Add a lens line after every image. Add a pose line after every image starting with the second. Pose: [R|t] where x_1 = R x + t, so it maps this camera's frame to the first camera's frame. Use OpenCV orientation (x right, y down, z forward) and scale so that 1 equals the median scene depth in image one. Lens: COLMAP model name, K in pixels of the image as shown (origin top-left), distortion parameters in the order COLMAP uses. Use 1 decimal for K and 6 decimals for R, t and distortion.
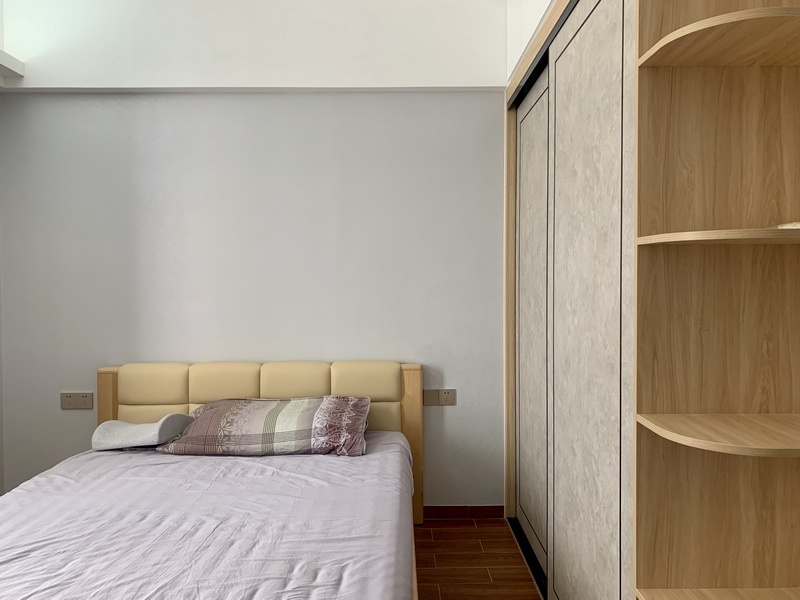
lens RADIAL K [[626.7, 0, 399.3], [0, 626.7, 295.2], [0, 0, 1]] dist [0.027296, -0.053577]
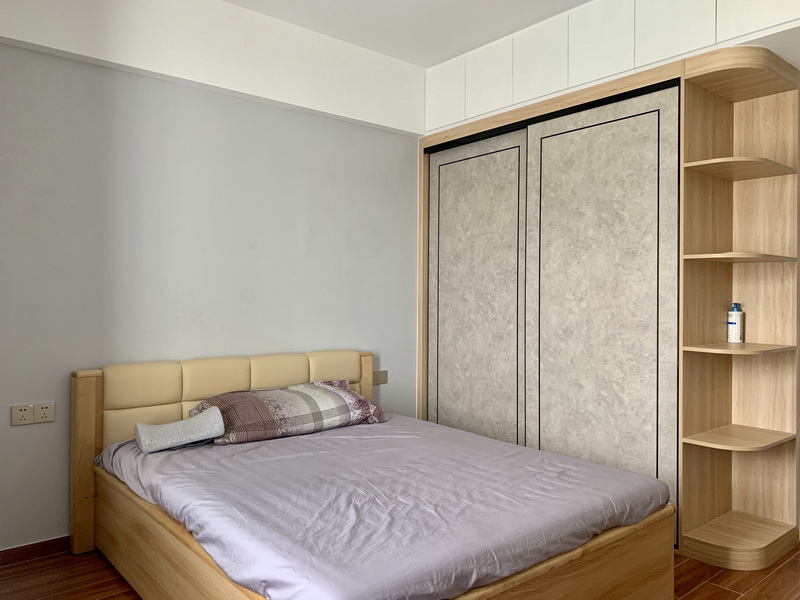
lens RADIAL K [[626.7, 0, 394.7], [0, 626.7, 302.4], [0, 0, 1]] dist [0.027296, -0.053577]
pose [[0.771394, 0.002865, 0.636352, -0.820226], [0.007532, 0.999879, -0.013633, 0.039345], [-0.636314, 0.015310, 0.771279, 0.040831]]
